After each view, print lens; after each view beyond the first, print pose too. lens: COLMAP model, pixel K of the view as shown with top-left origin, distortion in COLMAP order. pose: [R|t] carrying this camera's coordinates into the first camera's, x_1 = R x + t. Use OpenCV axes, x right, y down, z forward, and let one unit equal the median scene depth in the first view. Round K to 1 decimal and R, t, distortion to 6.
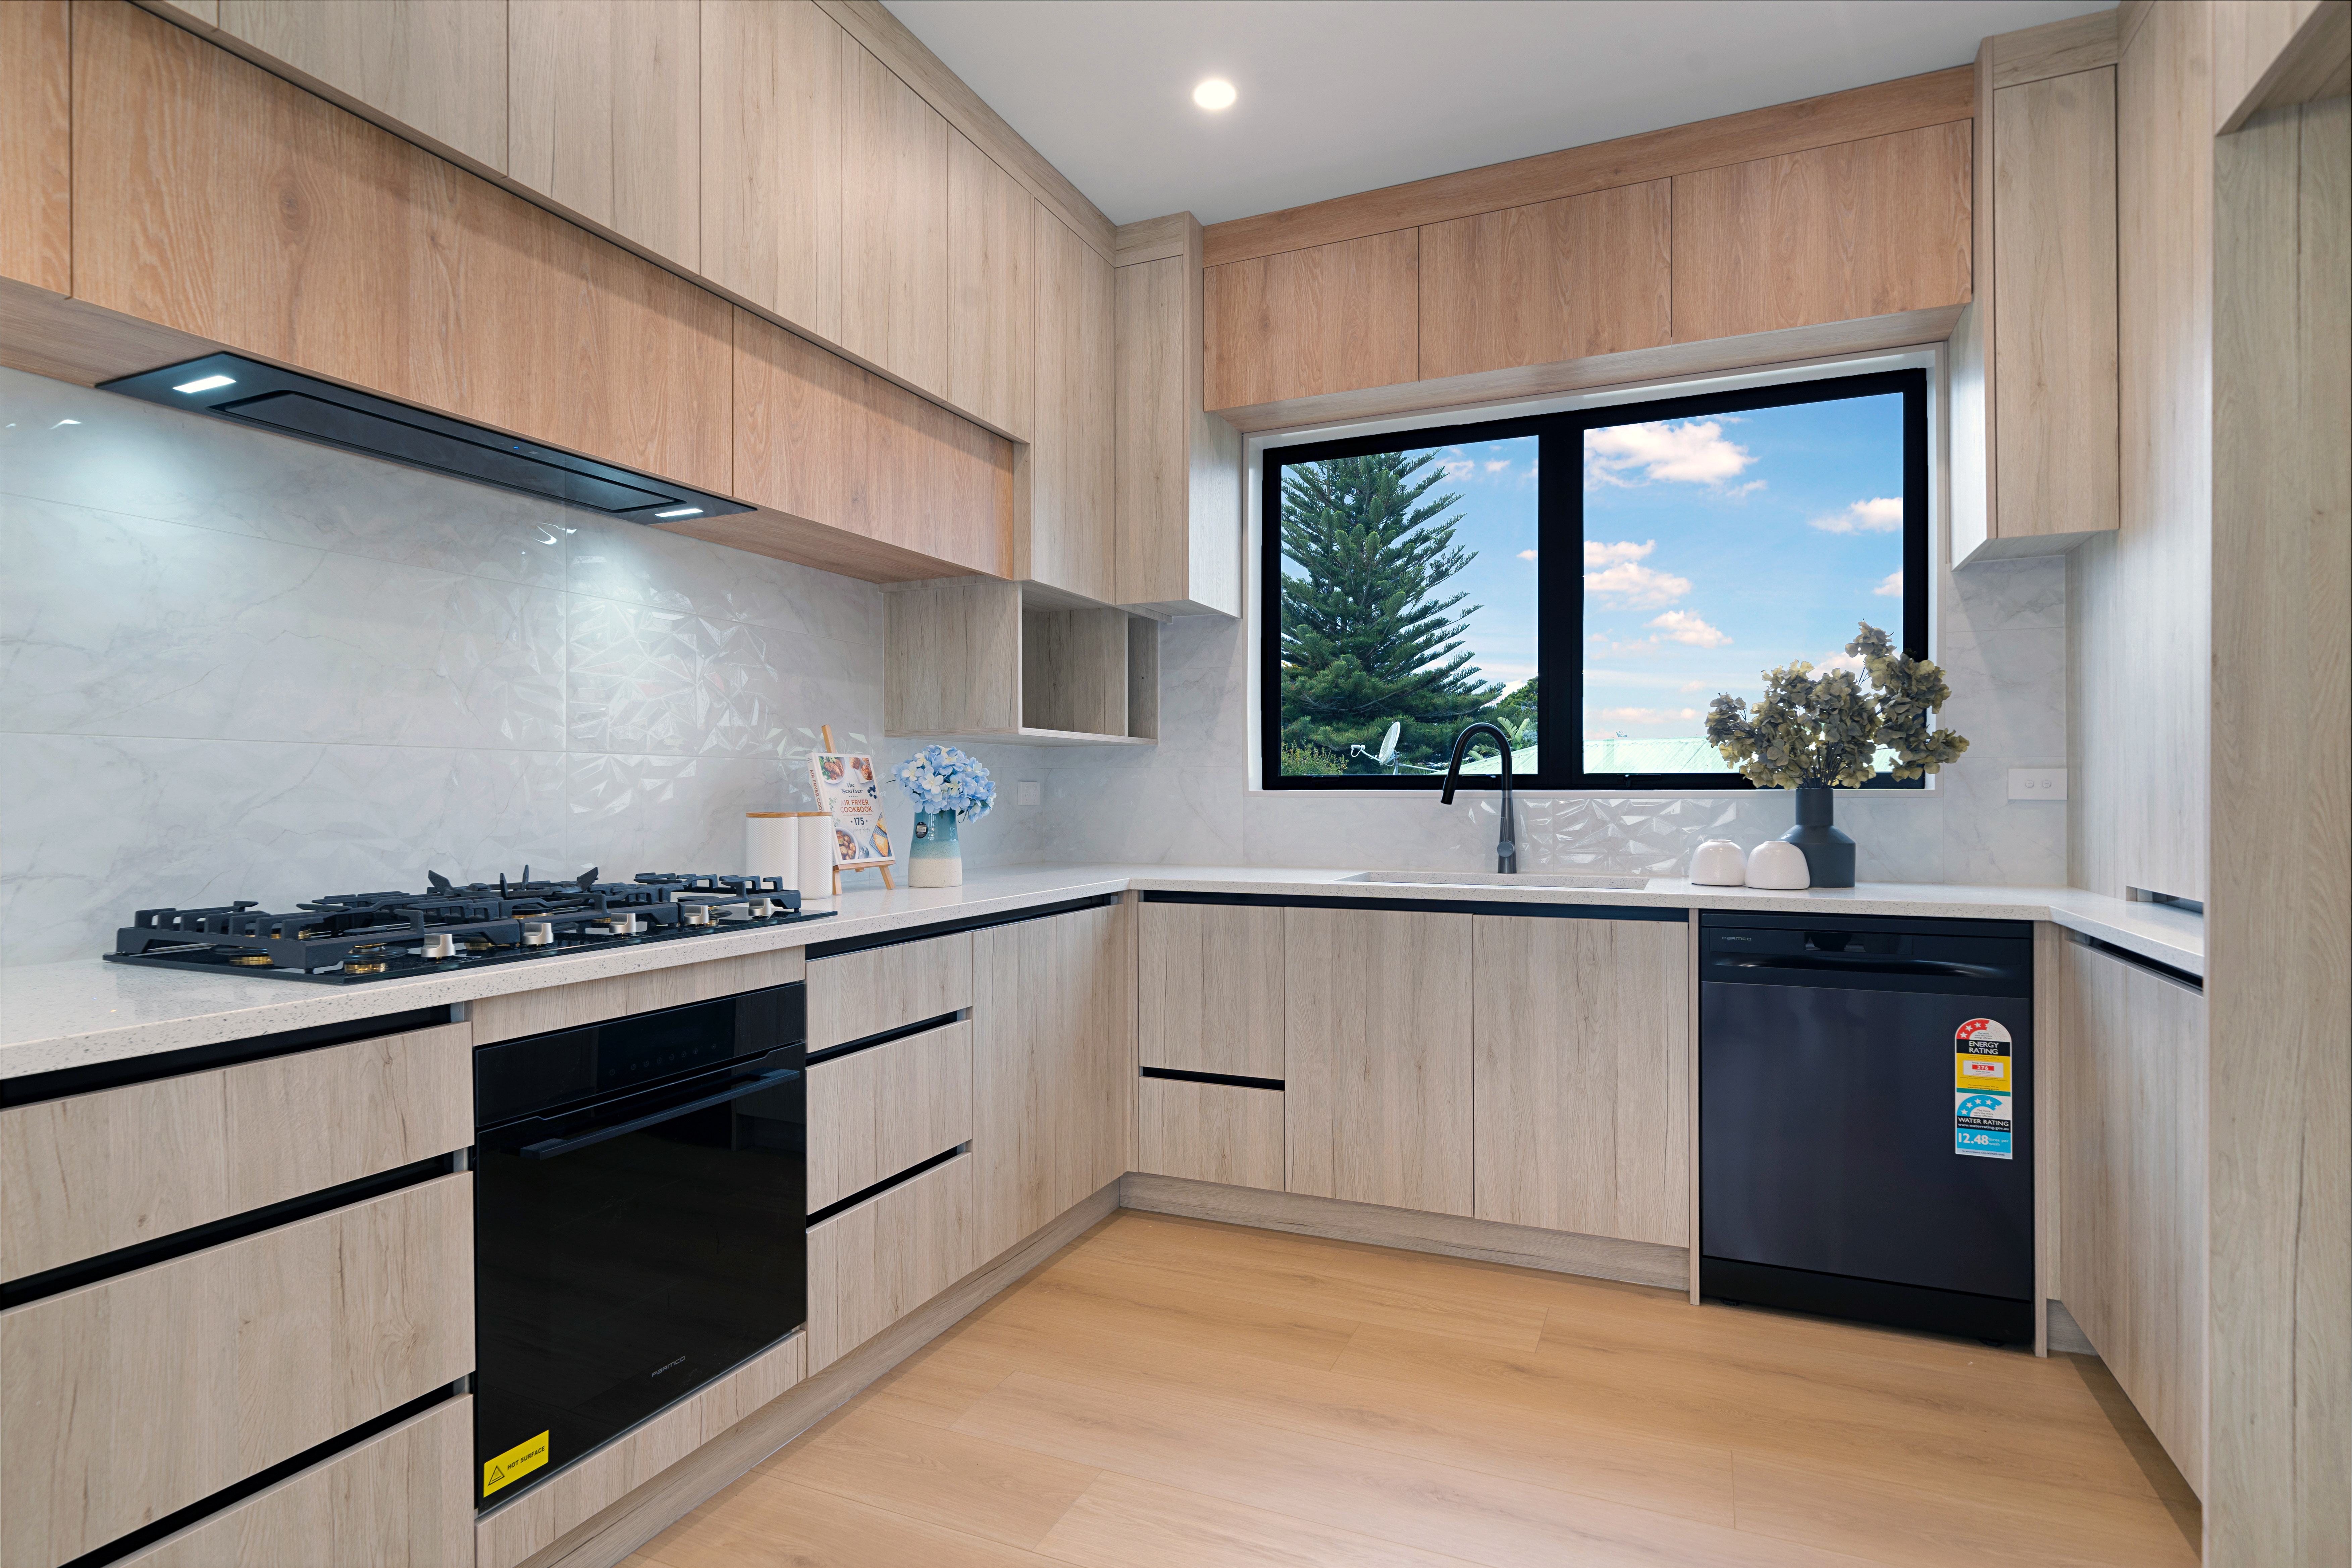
lens RADIAL K [[1217.0, 0, 1175.5], [0, 1217.0, 795.6], [0, 0, 1]] dist [0.003135, 0.000713]
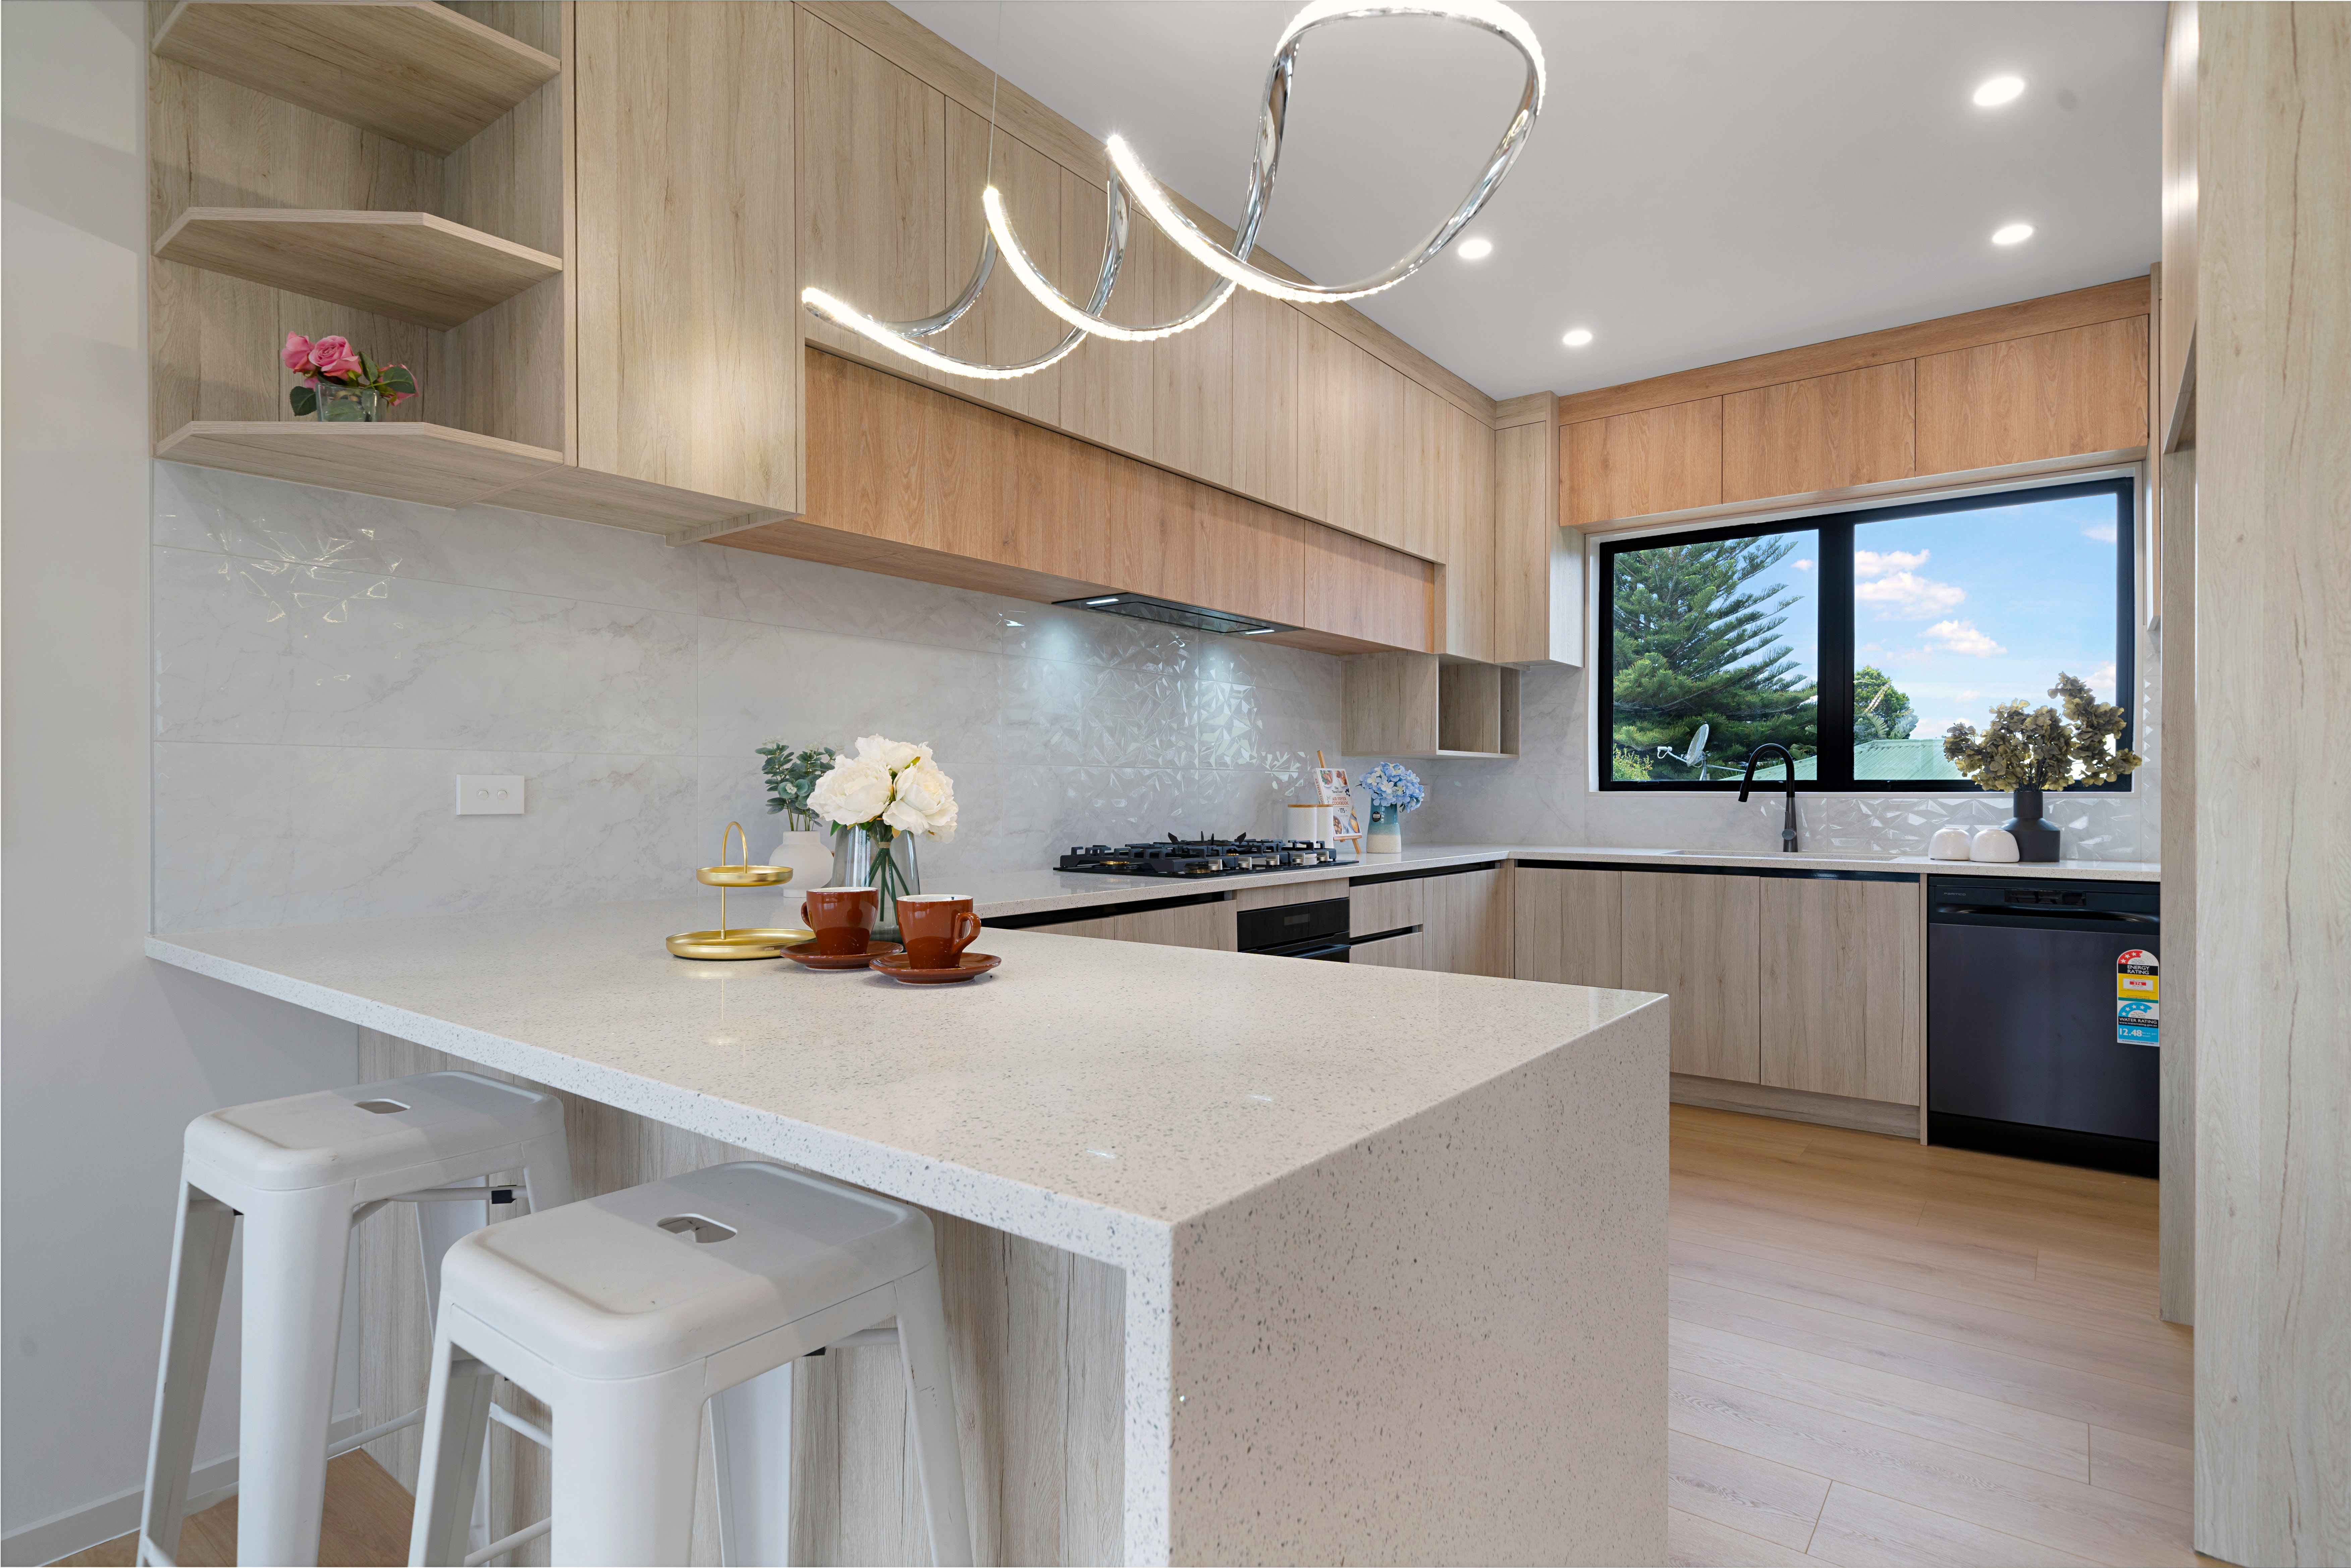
lens RADIAL K [[1185.2, 0, 1168.7], [0, 1185.2, 794.8], [0, 0, 1]] dist [0.000409, 0.000259]
pose [[0.970117, 0.003147, -0.242616, -0.096276], [-0.003089, 0.999995, 0.000619, 0.000445], [0.242617, 0.000149, 0.970122, -0.534793]]
